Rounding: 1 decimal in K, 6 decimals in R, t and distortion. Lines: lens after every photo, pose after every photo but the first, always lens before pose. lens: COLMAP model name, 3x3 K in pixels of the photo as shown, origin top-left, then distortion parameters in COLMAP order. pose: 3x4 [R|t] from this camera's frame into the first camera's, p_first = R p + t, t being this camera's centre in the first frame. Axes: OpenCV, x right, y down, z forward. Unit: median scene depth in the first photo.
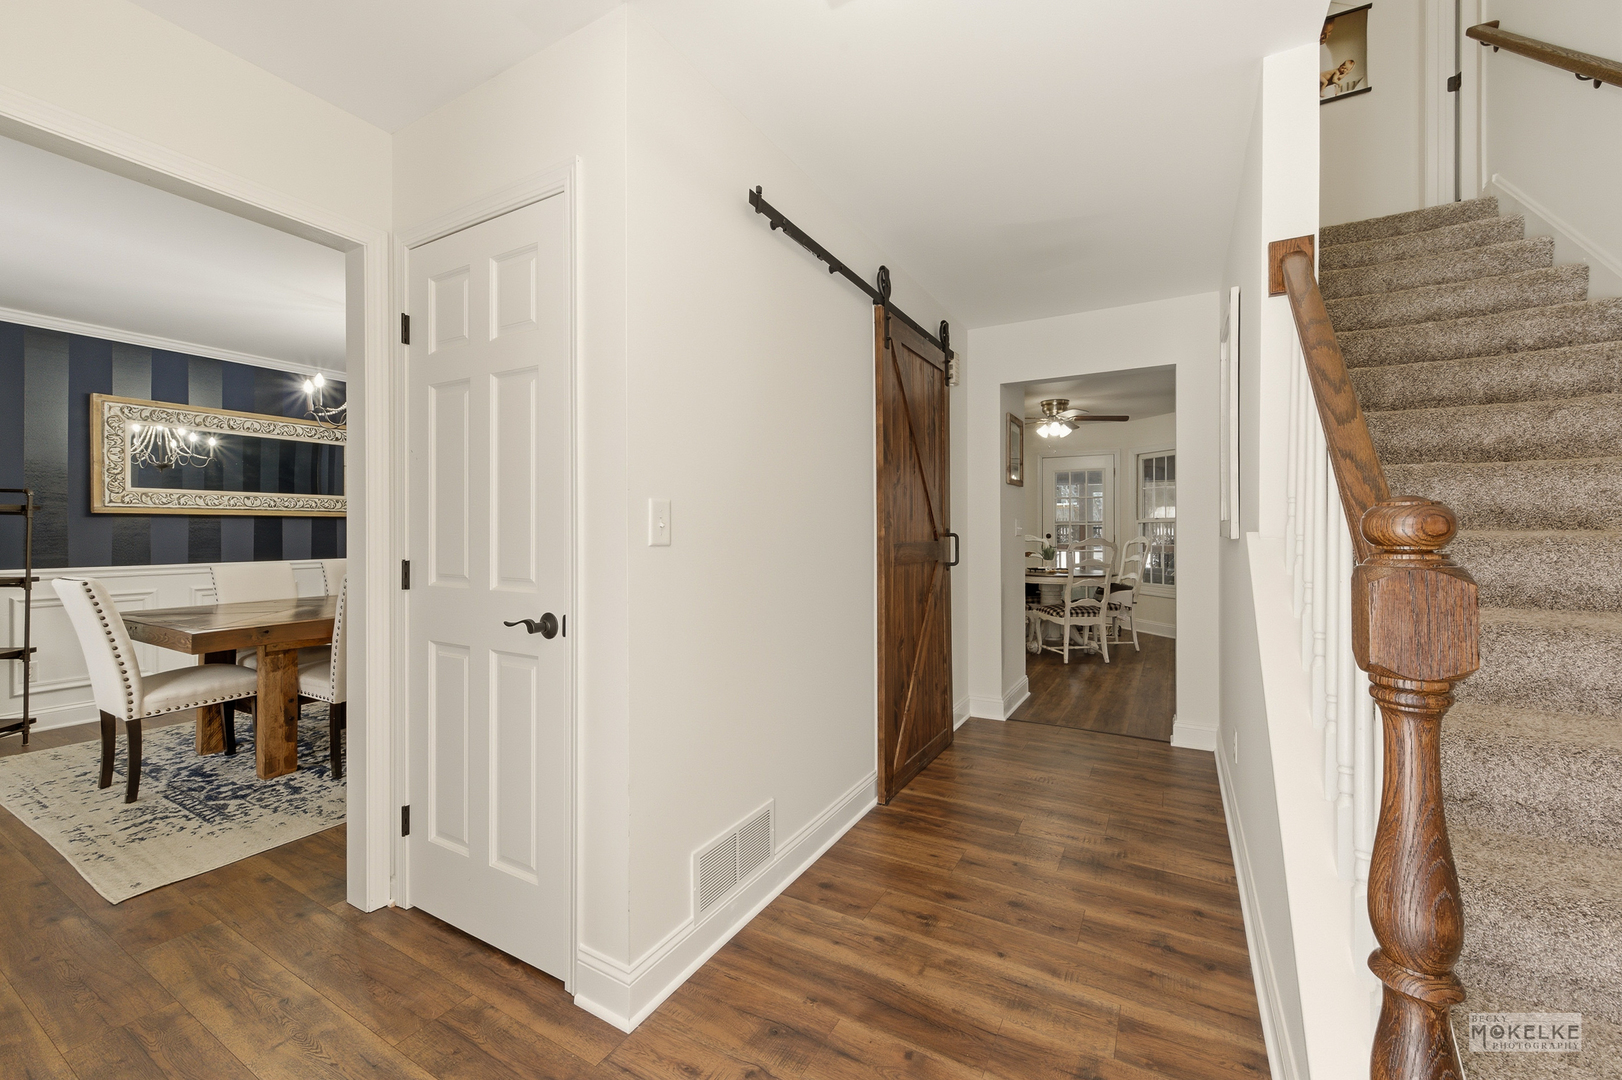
lens RADIAL K [[635.4, 0, 809.1], [0, 635.4, 529.6], [0, 0, 1]] dist [-0.002375, -0.000582]
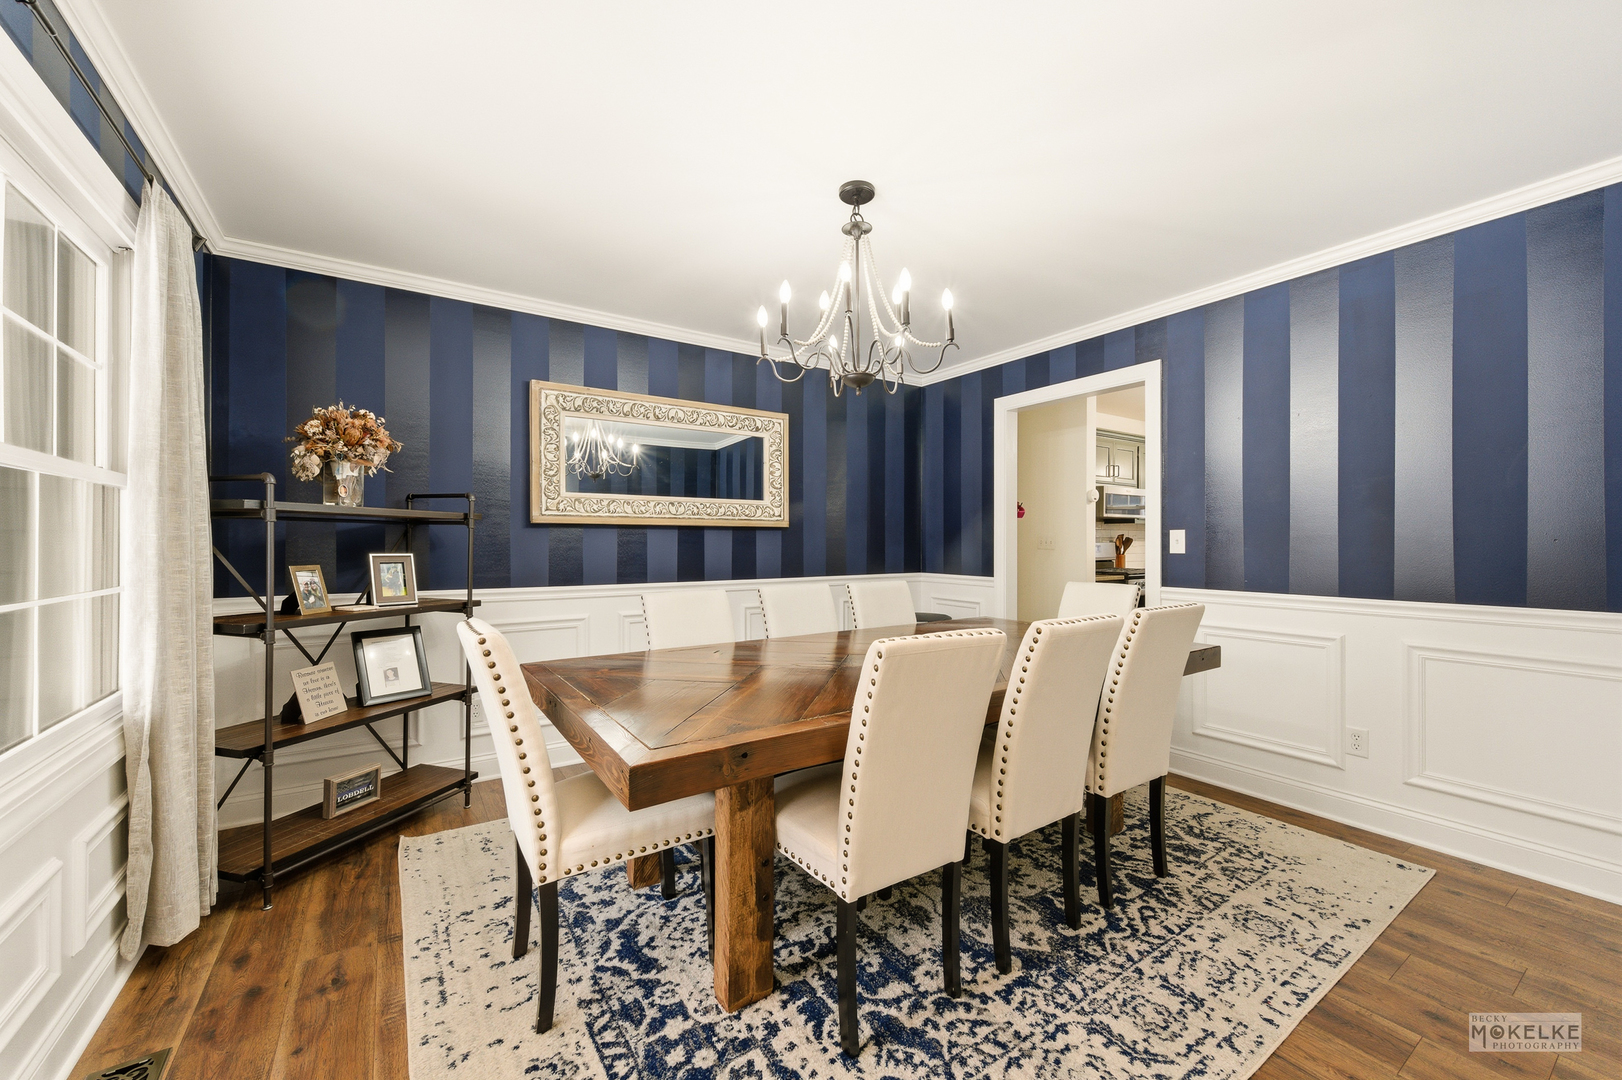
lens RADIAL K [[635.4, 0, 814.7], [0, 635.4, 542.8], [0, 0, 1]] dist [-0.002375, -0.000582]
pose [[0.892633, 0.002927, -0.450774, -0.460696], [-0.002397, 0.999996, 0.001746, -0.002401], [0.450777, -0.000478, 0.892636, 0.461549]]
